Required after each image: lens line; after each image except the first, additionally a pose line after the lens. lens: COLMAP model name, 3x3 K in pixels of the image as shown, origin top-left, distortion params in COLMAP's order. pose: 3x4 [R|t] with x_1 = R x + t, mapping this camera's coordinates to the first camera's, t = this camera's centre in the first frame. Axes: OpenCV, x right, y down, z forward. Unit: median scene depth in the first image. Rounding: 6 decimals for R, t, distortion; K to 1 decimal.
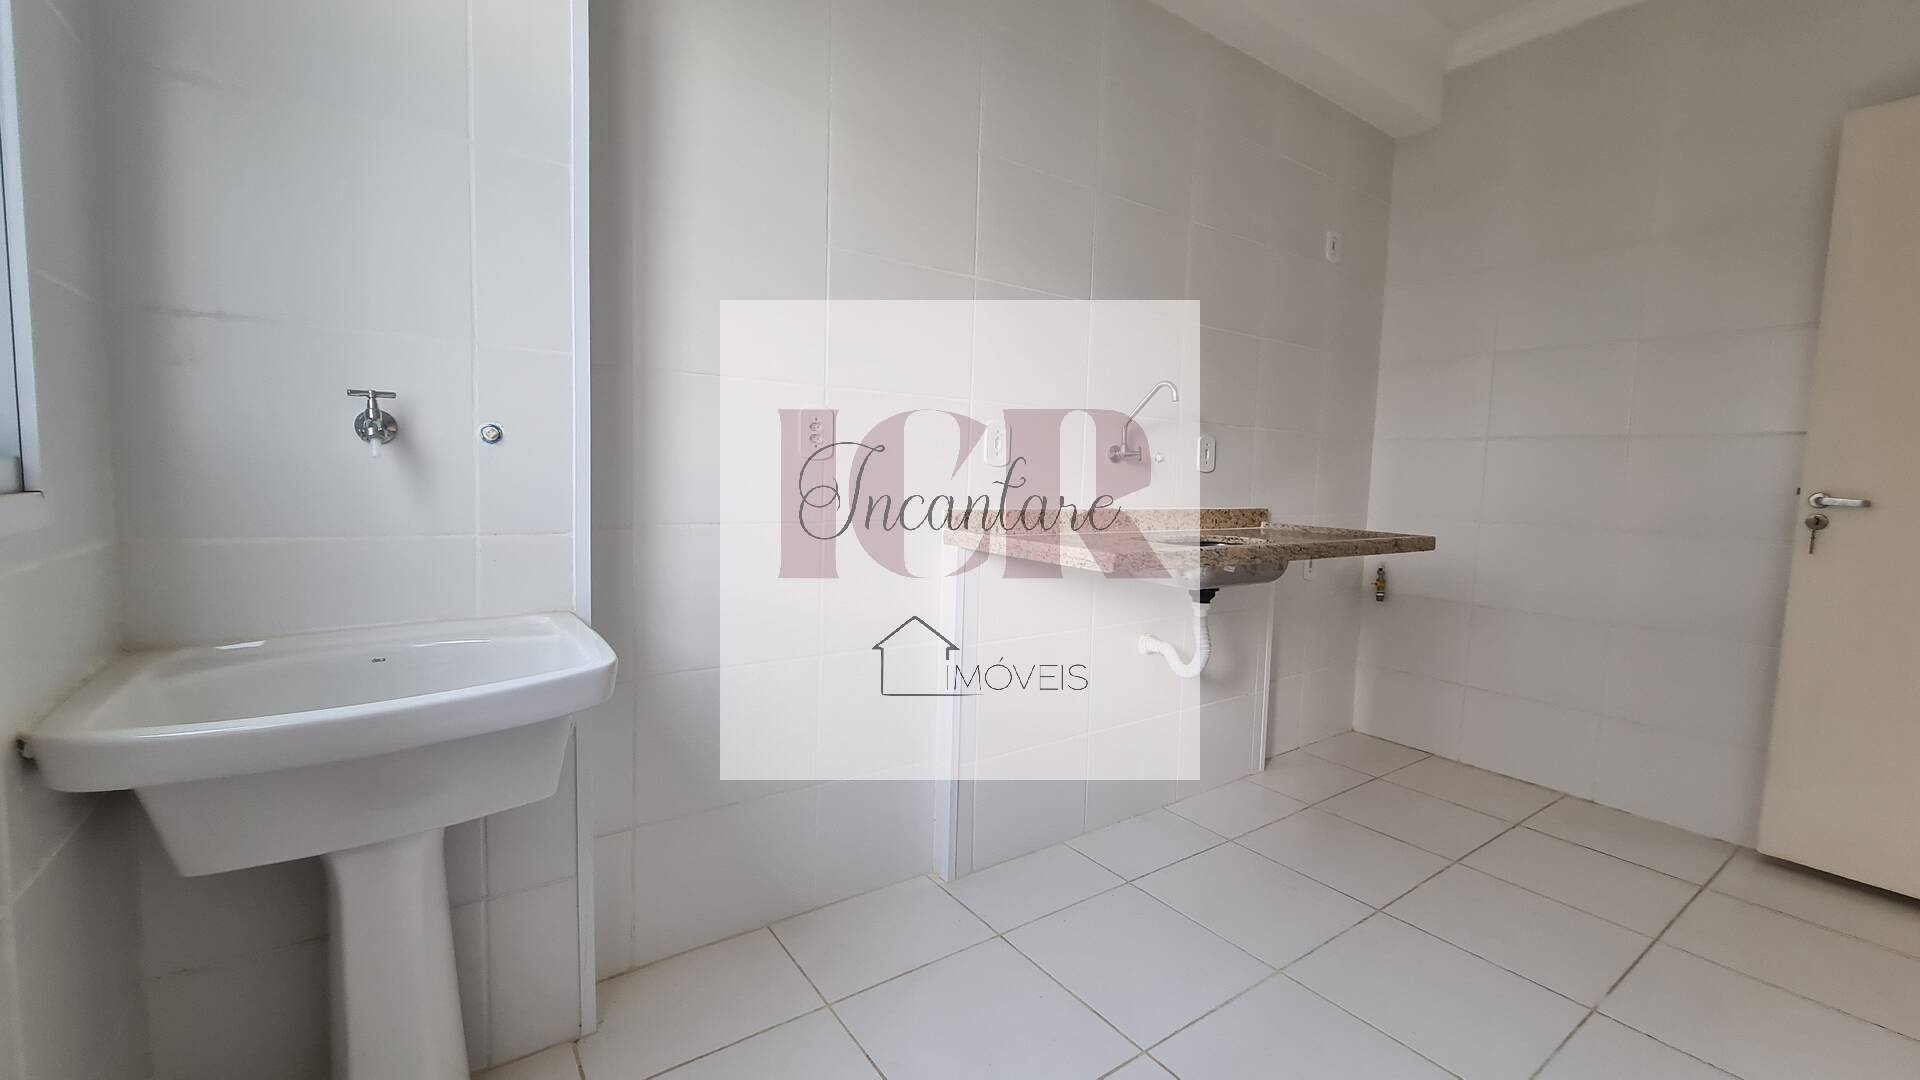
lens RADIAL K [[777.6, 0, 961.4], [0, 777.6, 541.8], [0, 0, 1]] dist [-0.000471, -0.000002]
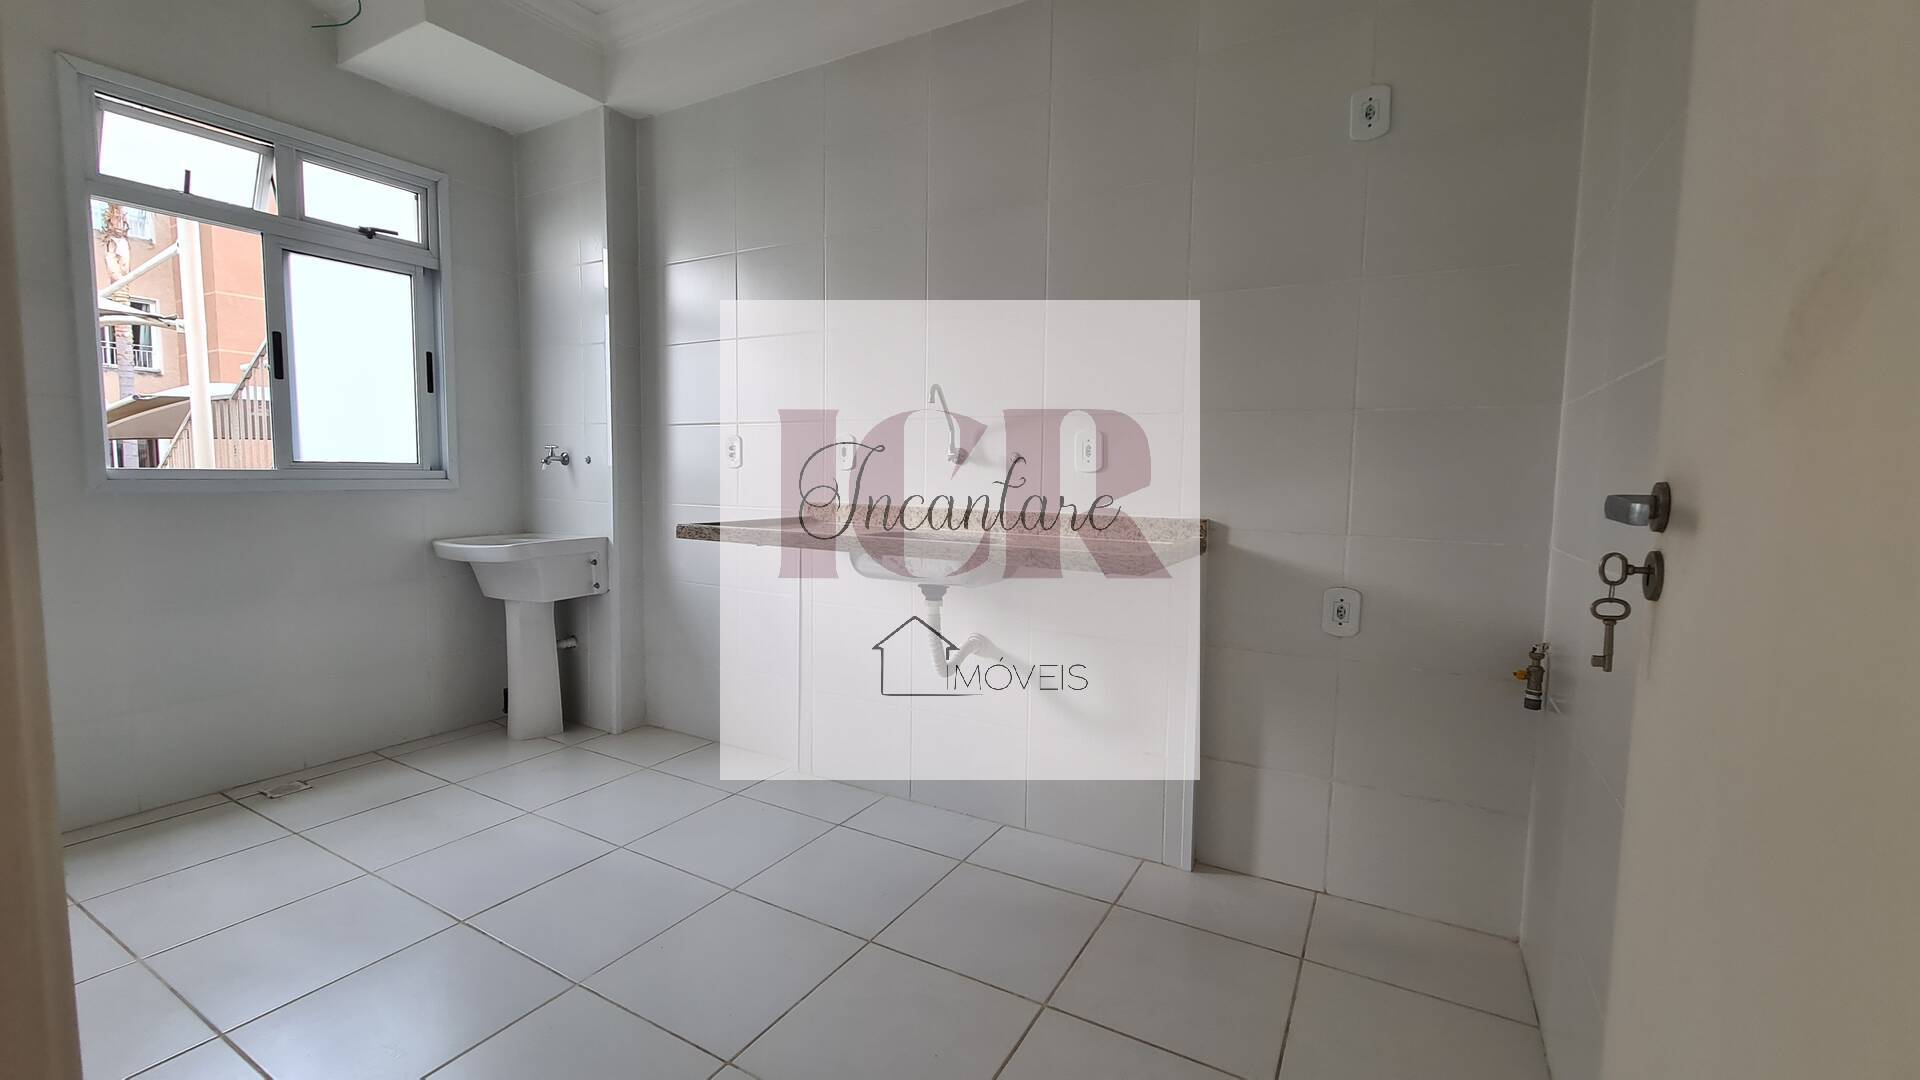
lens RADIAL K [[777.6, 0, 959.4], [0, 777.6, 532.0], [0, 0, 1]] dist [-0.000471, -0.000002]
pose [[0.407126, 0.051023, -0.911946, 0.959700], [-0.078854, 0.996674, 0.020560, -0.027029], [0.909962, 0.063540, 0.409795, 0.474328]]
